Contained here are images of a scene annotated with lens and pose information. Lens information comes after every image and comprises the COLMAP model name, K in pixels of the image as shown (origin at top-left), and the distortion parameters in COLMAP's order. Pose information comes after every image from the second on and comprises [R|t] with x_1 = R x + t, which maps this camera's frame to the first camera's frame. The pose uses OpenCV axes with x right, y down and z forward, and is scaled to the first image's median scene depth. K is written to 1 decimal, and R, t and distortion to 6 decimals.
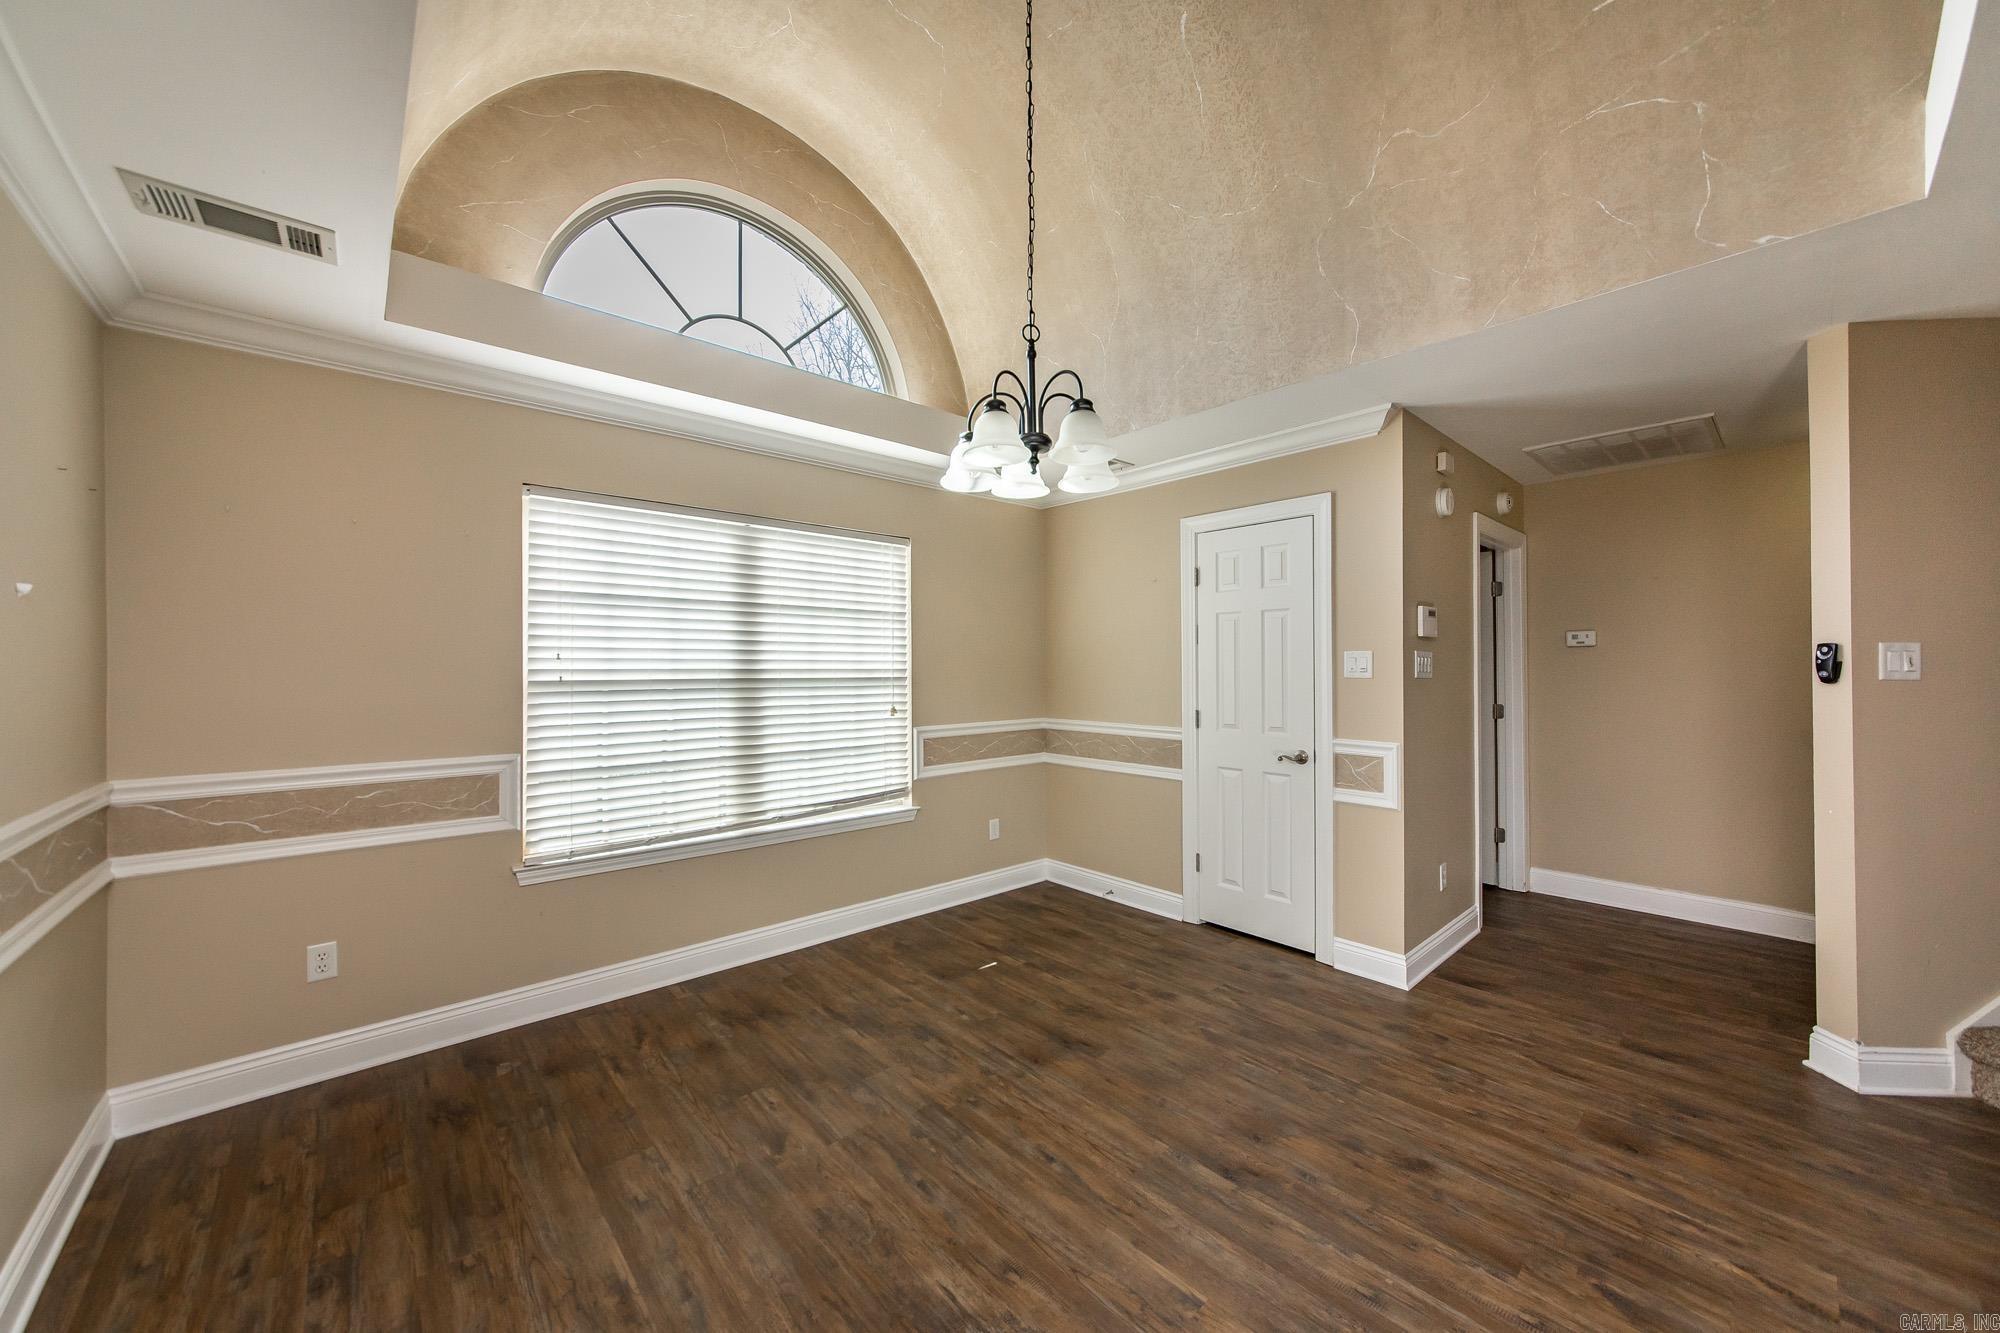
lens RADIAL K [[723.1, 0, 992.9], [0, 723.1, 665.2], [0, 0, 1]] dist [-0.010964, -0.000053]
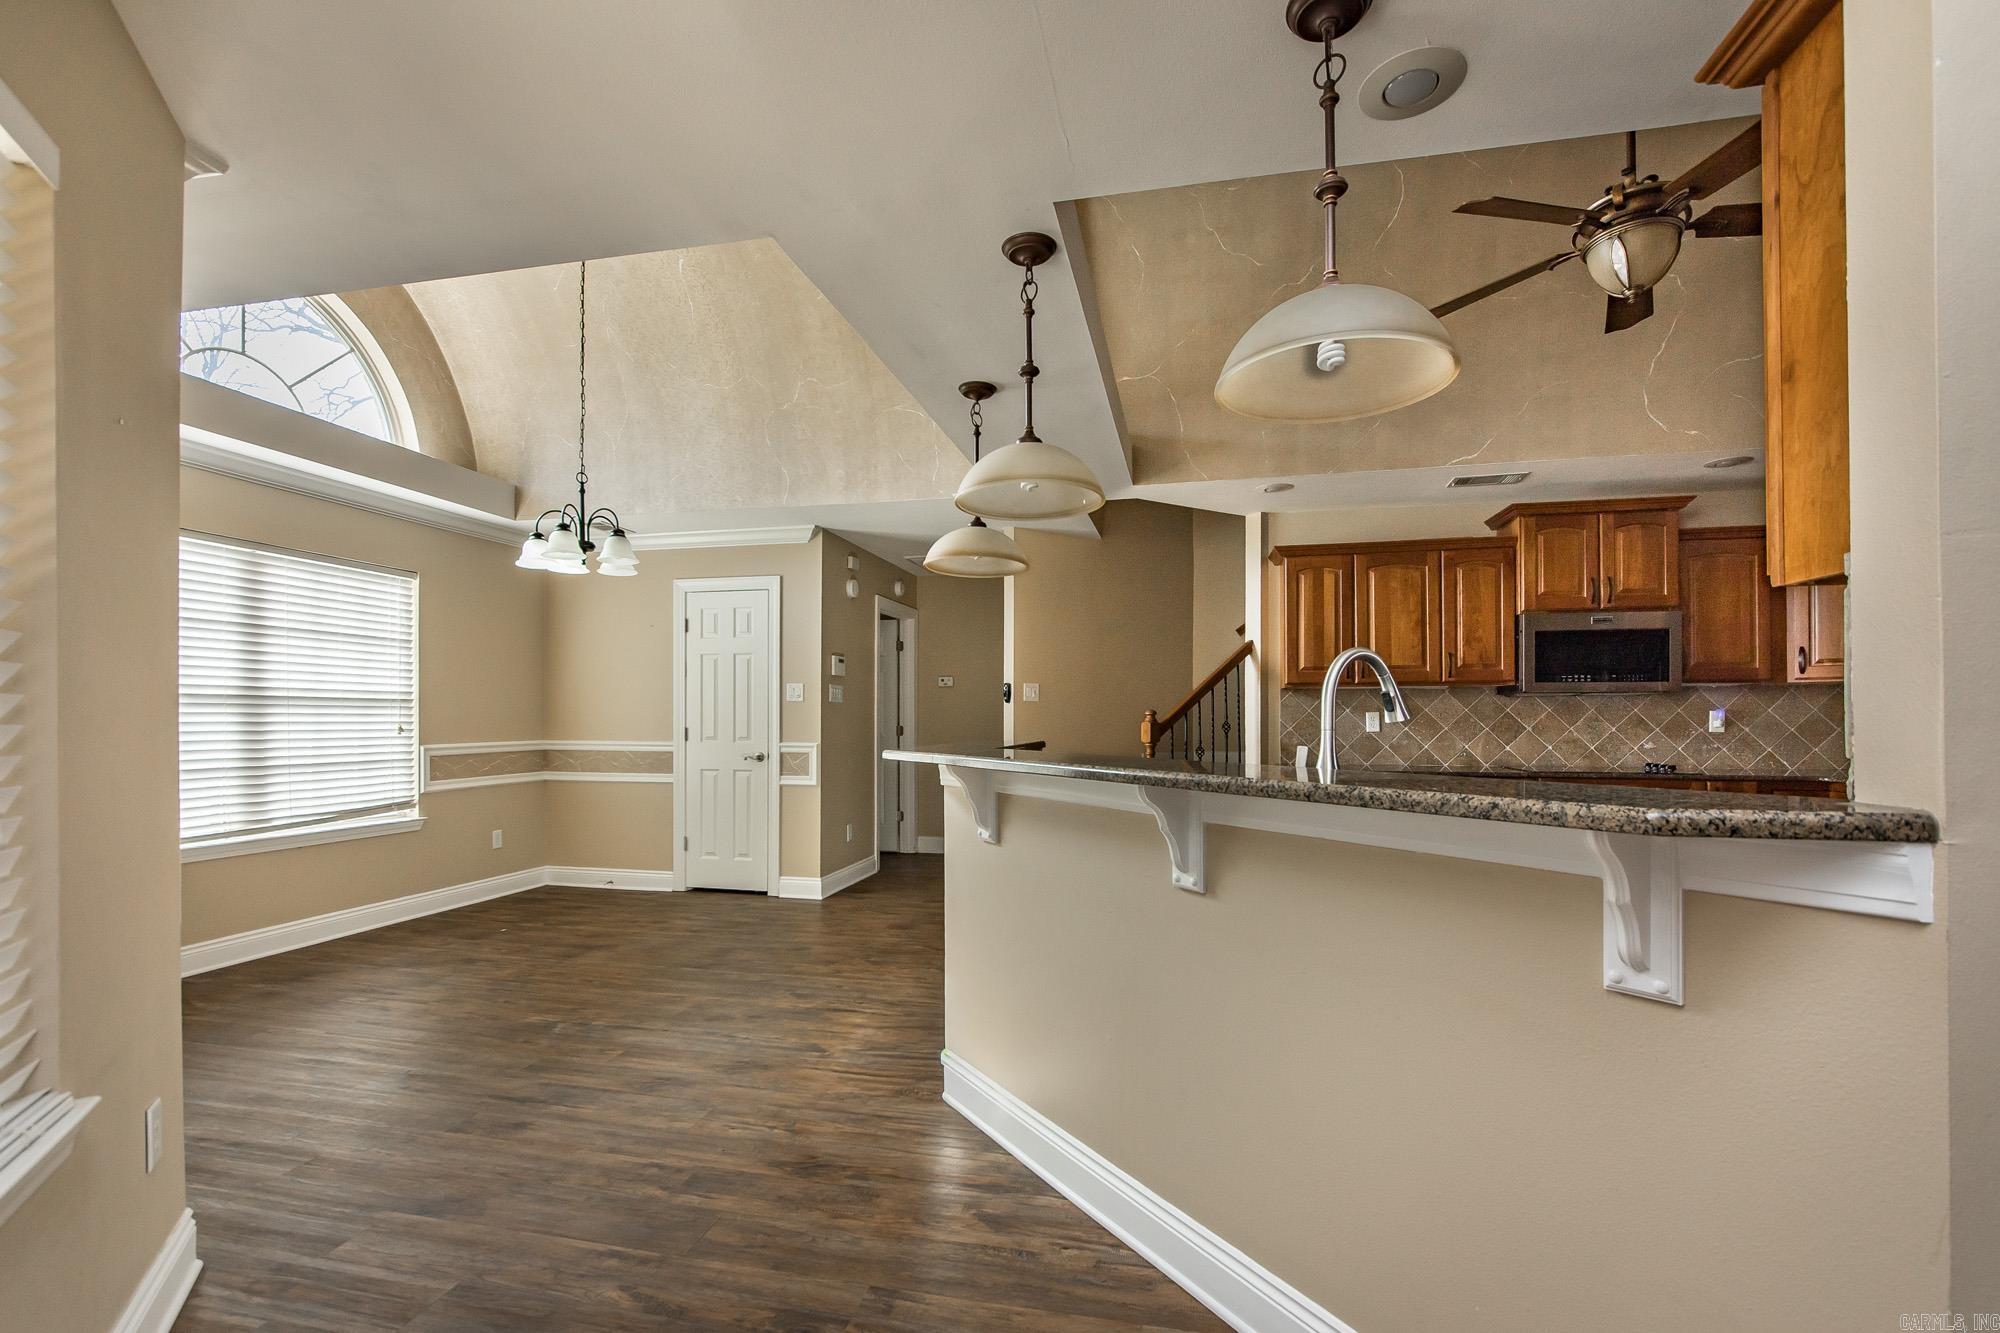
lens RADIAL K [[852.1, 0, 1001.8], [0, 852.1, 709.6], [0, 0, 1]] dist [-0.002932, -0.000104]
pose [[0.809155, 0.008279, 0.587536, -0.185659], [-0.005136, 0.999962, -0.007017, 0.043882], [-0.587572, 0.002660, 0.809167, -0.677731]]
